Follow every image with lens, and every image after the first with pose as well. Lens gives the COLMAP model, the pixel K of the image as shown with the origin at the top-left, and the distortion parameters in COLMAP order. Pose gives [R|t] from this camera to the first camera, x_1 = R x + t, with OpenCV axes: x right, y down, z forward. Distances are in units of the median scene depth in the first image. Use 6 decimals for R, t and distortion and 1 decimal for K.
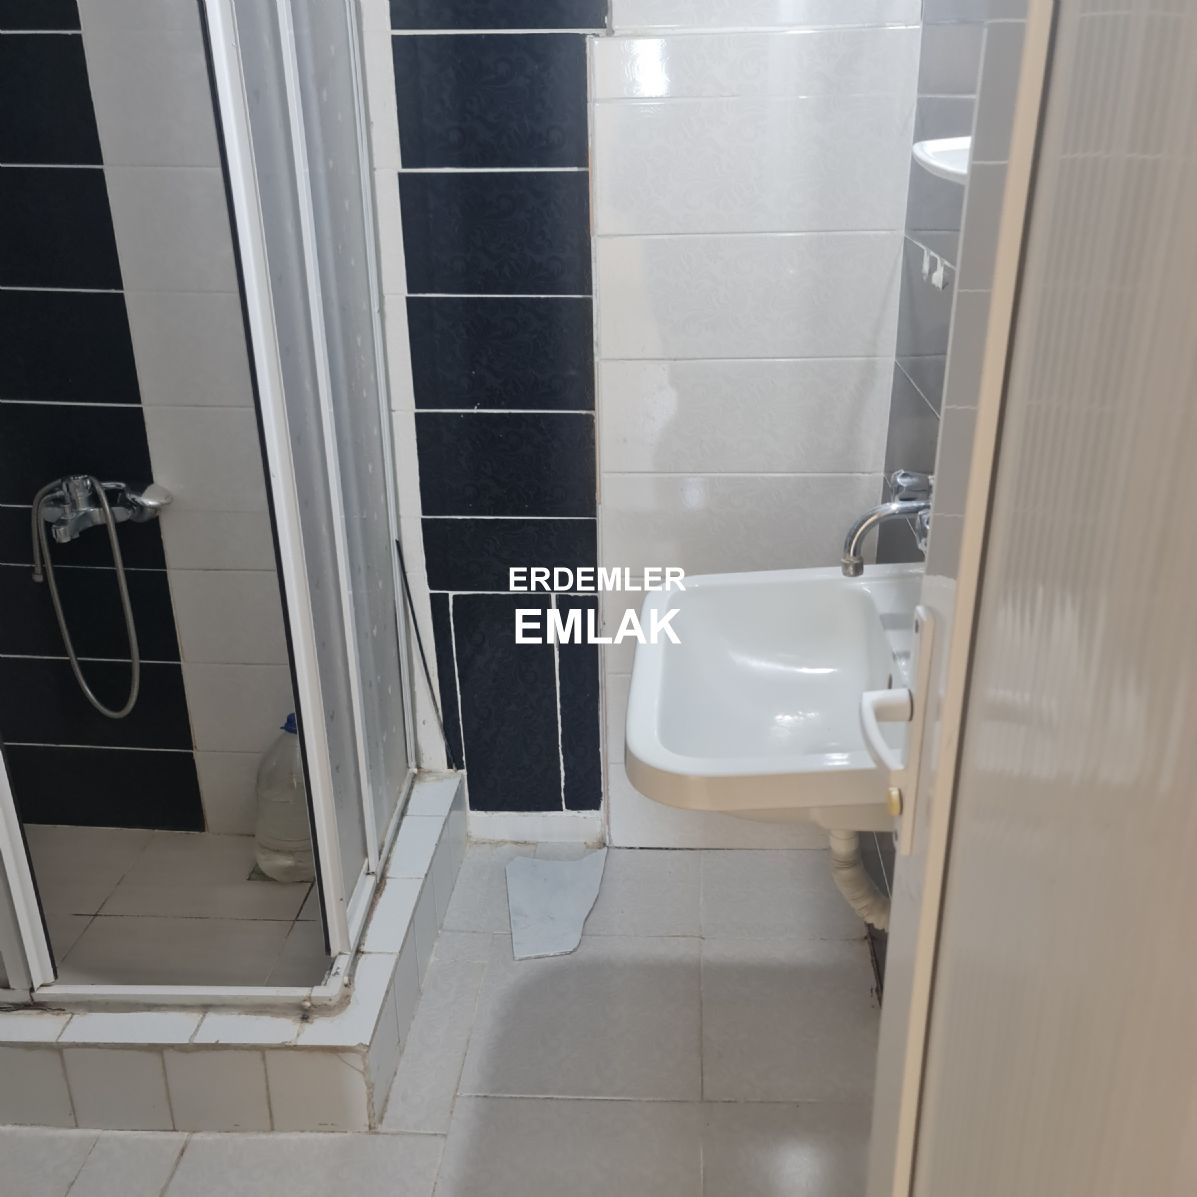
lens RADIAL K [[1174.4, 0, 602.5], [0, 1174.4, 598.6], [0, 0, 1]] dist [0.052056, 0.000000]
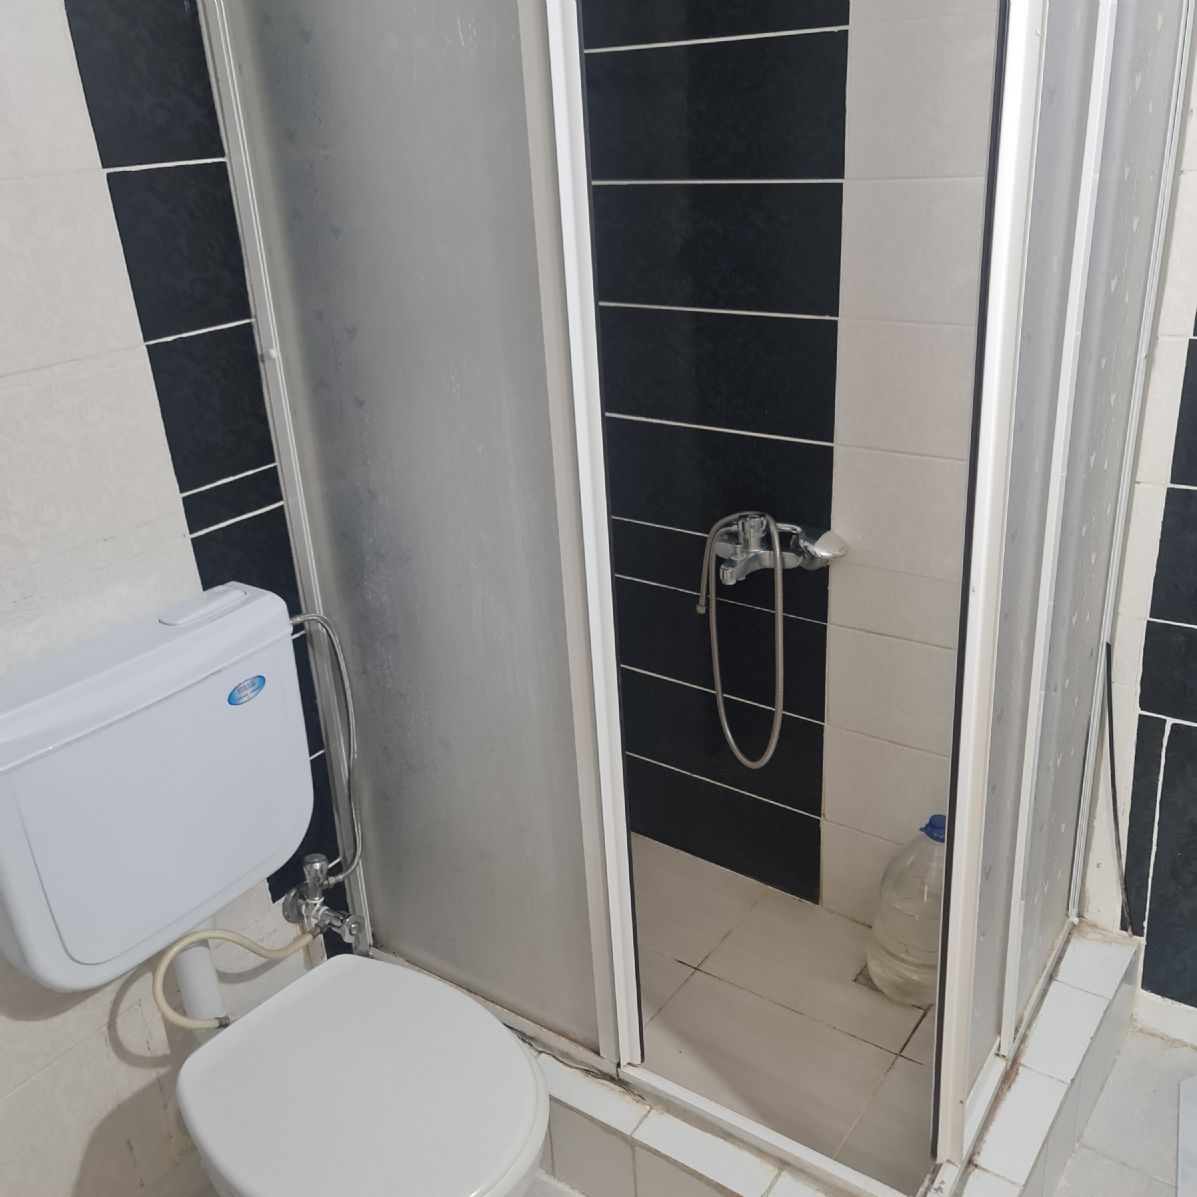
lens RADIAL K [[1174.4, 0, 593.8], [0, 1174.4, 598.2], [0, 0, 1]] dist [0.052056, 0.000000]
pose [[0.840093, 0.173576, -0.513921, -0.063055], [-0.161808, 0.984476, 0.068003, -0.079404], [0.517747, 0.026027, 0.855138, 0.147294]]
